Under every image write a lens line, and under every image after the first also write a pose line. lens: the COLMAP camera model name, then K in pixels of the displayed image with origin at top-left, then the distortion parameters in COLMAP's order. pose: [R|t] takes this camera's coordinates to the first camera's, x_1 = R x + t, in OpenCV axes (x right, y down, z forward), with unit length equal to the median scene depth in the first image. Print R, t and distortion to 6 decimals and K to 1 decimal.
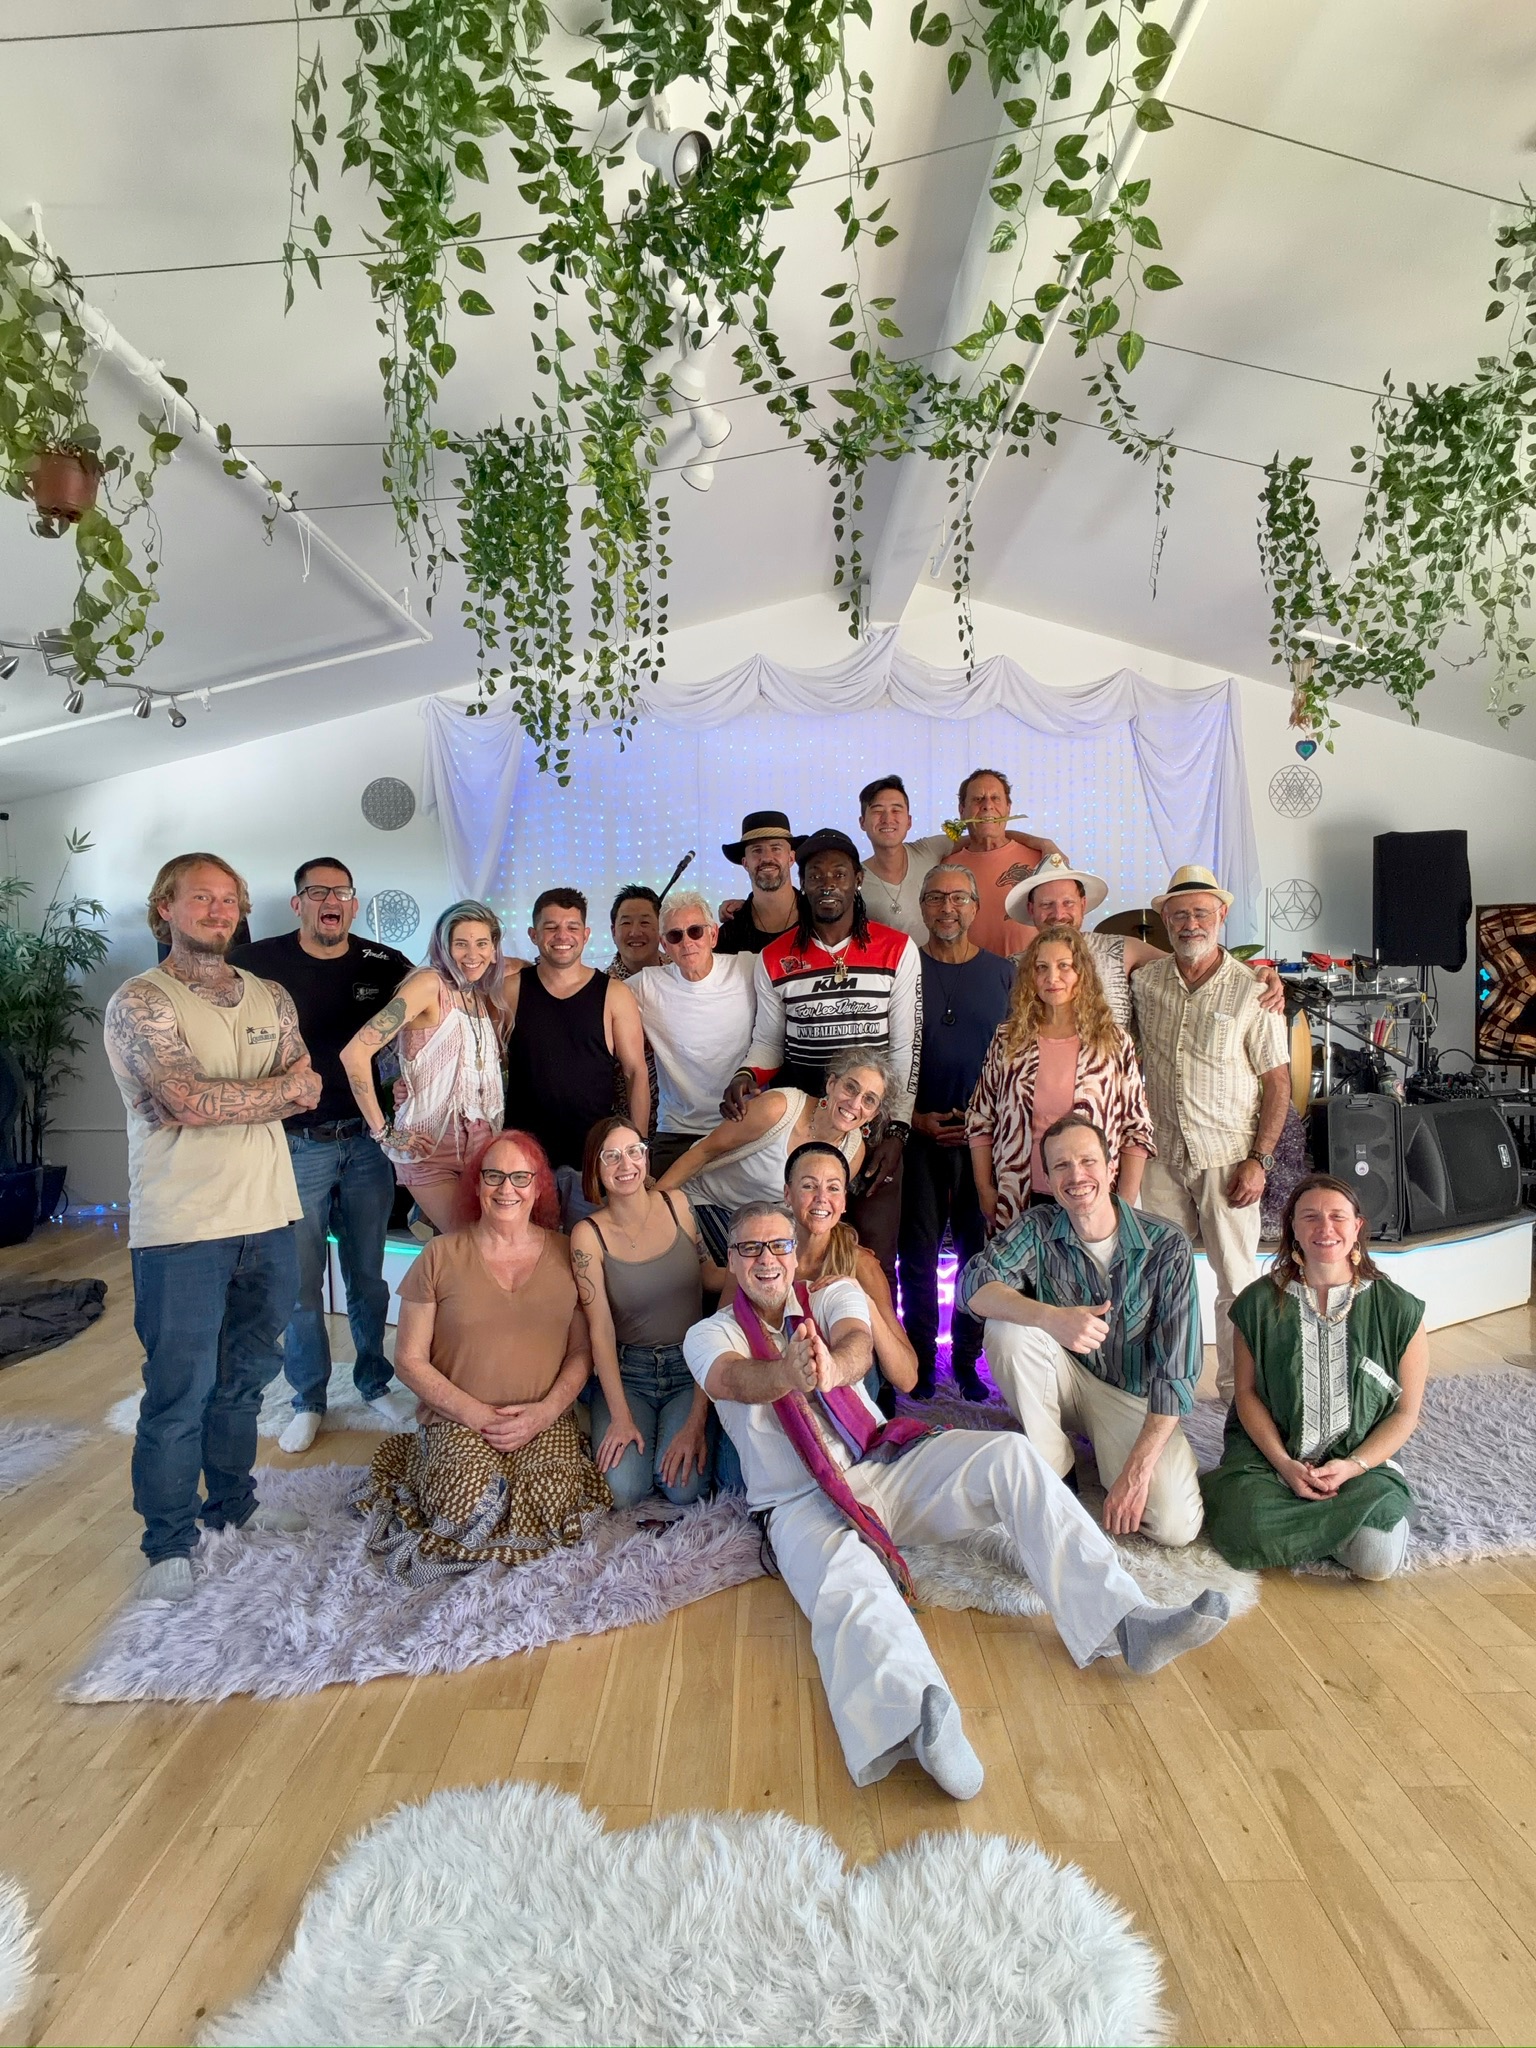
lens RADIAL K [[1169.2, 0, 810.2], [0, 1169.2, 1025.8], [0, 0, 1]] dist [-0.013959, 0.015669]
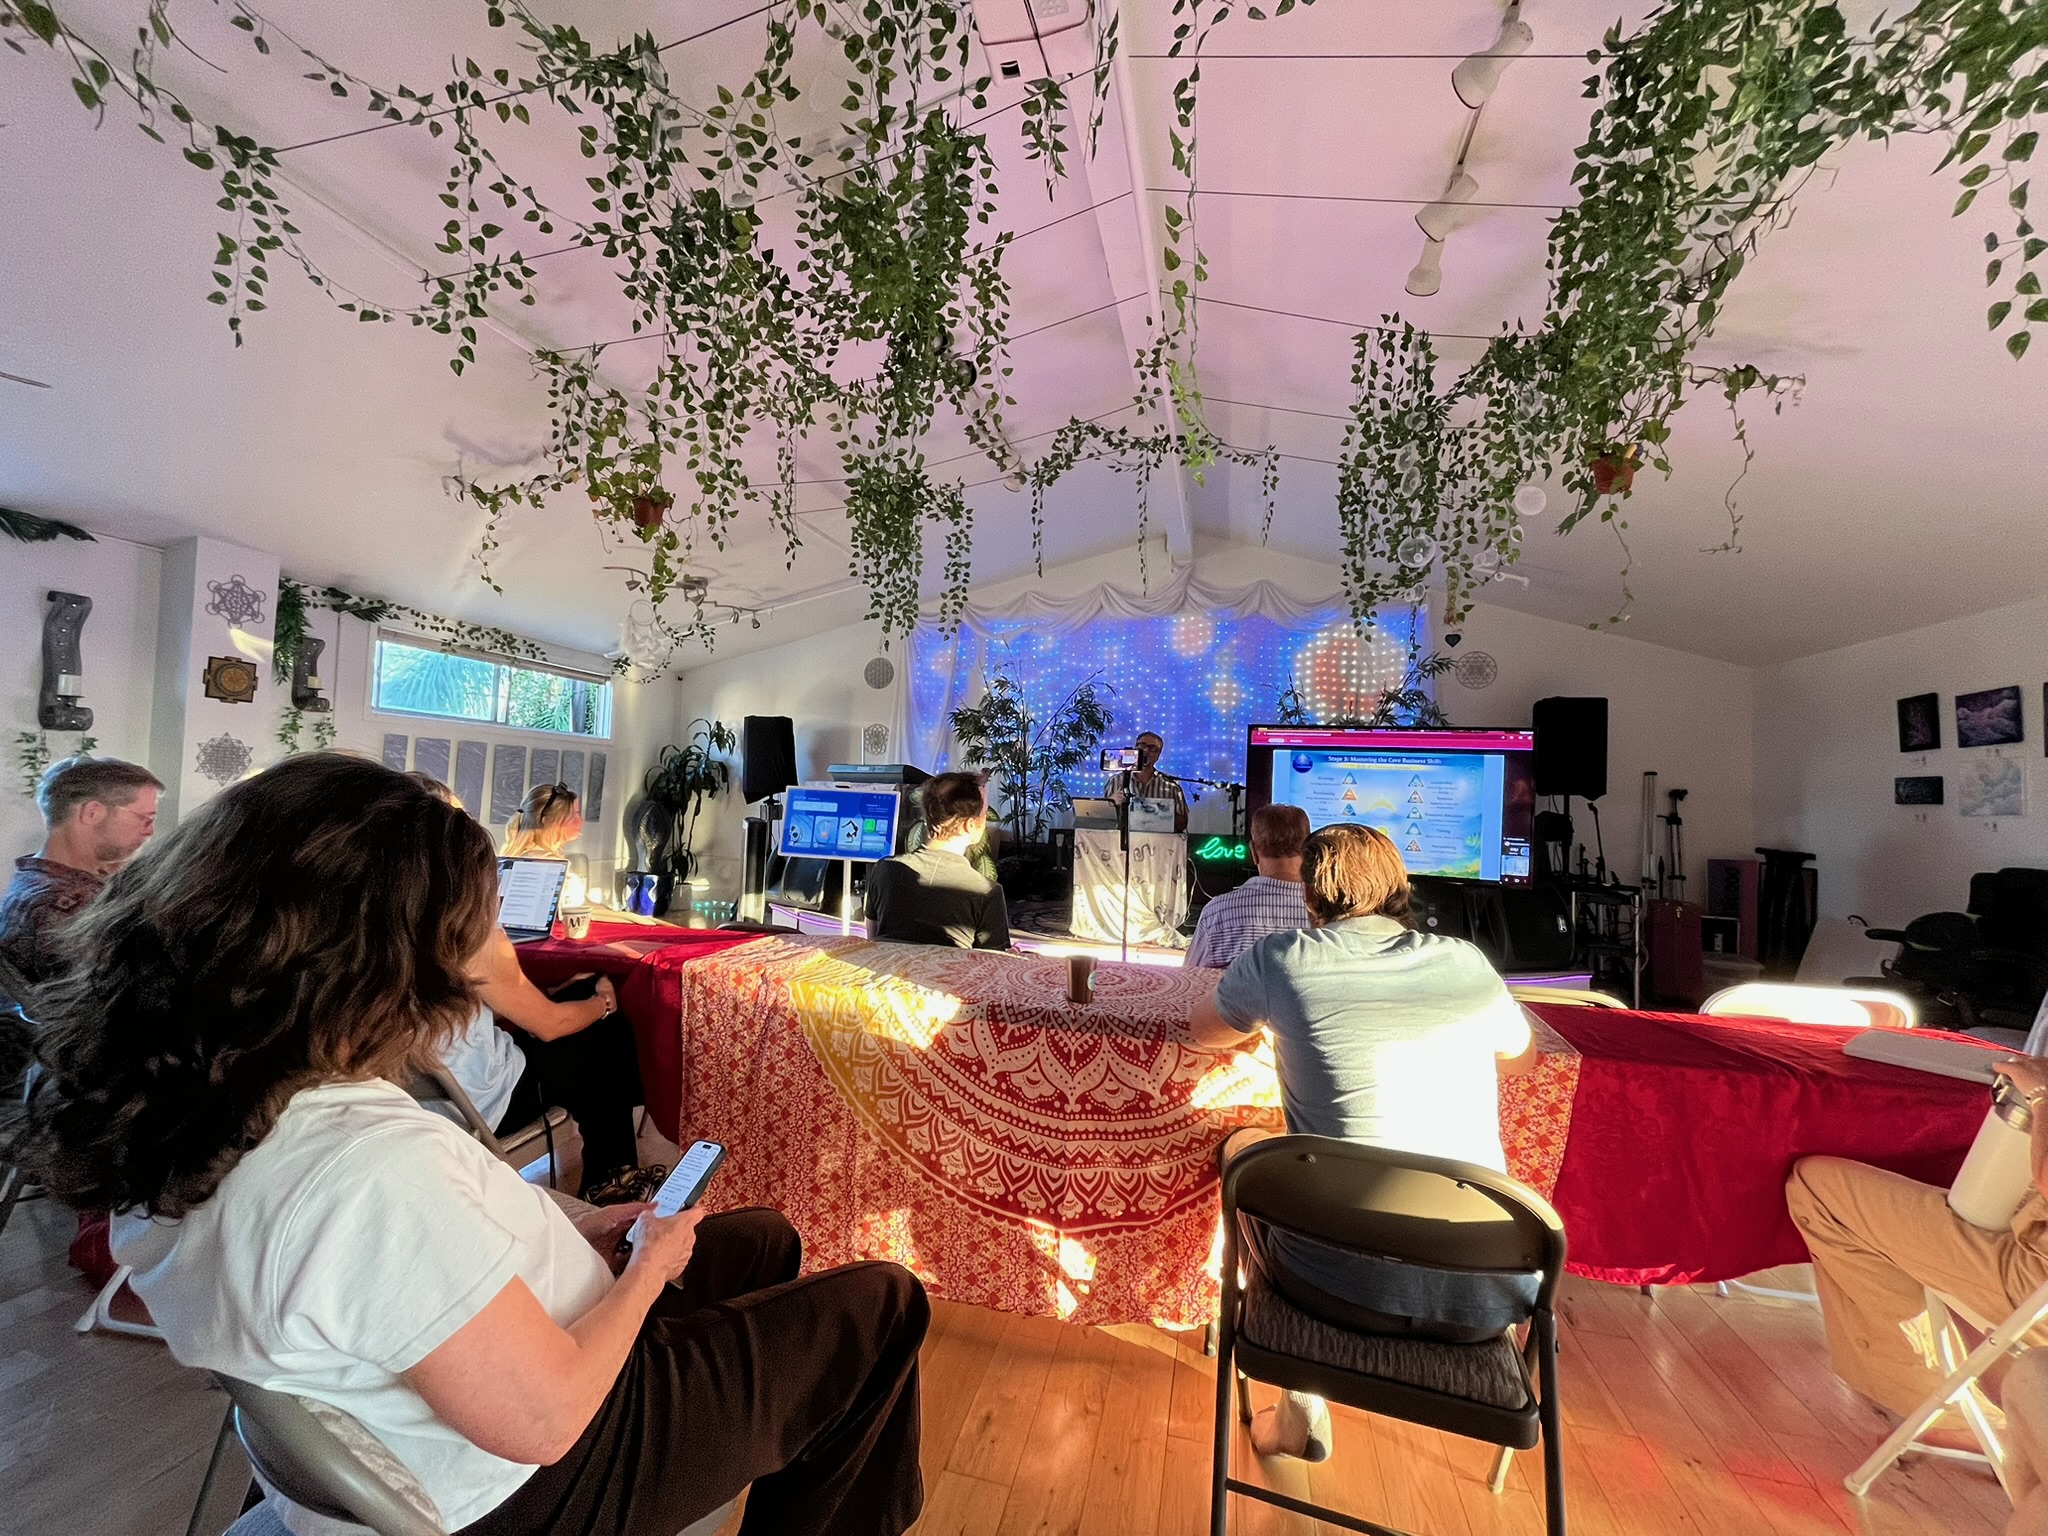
lens RADIAL K [[834.6, 0, 1023.0], [0, 834.6, 769.6], [0, 0, 1]] dist [-0.001015, -0.000239]
pose [[0.964297, 0.041742, -0.261514, 0.304586], [-0.064324, 0.994845, -0.078394, 0.063448], [0.256894, 0.092417, 0.962011, -0.192358]]
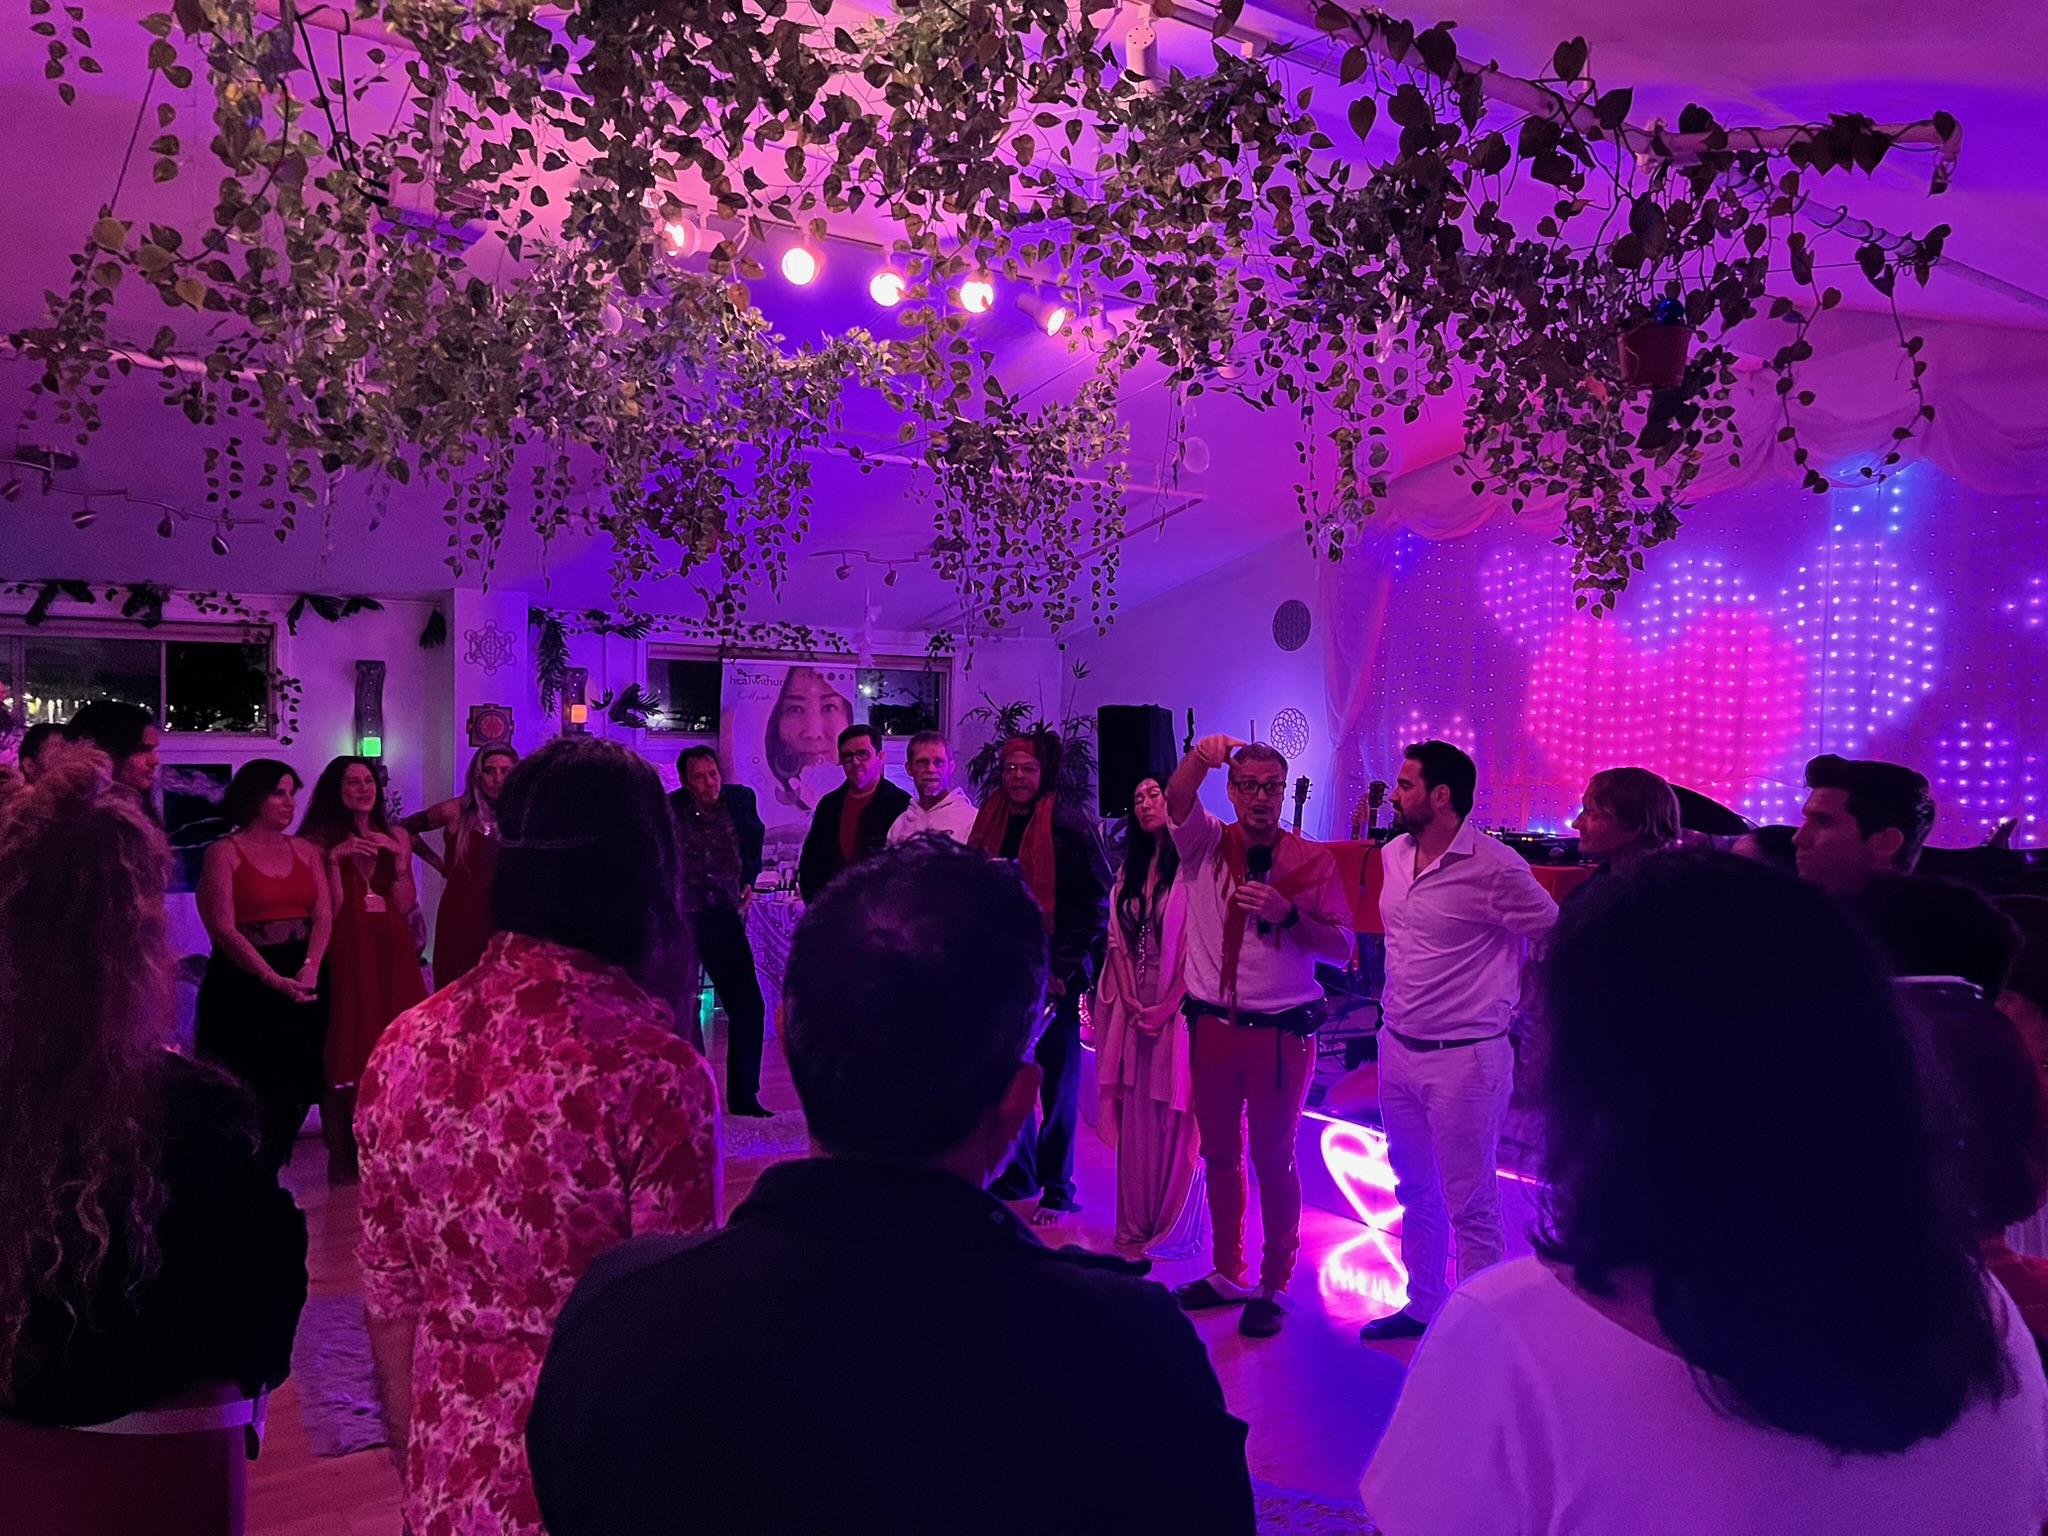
lens RADIAL K [[1561.7, 0, 1021.7], [0, 1561.7, 788.2], [0, 0, 1]] dist [0.042582, -0.034968]
pose [[0.571472, 0.059796, -0.818440, 1.194756], [-0.065125, 0.997501, 0.027405, -0.117690], [0.818033, 0.037640, 0.573938, 0.004995]]
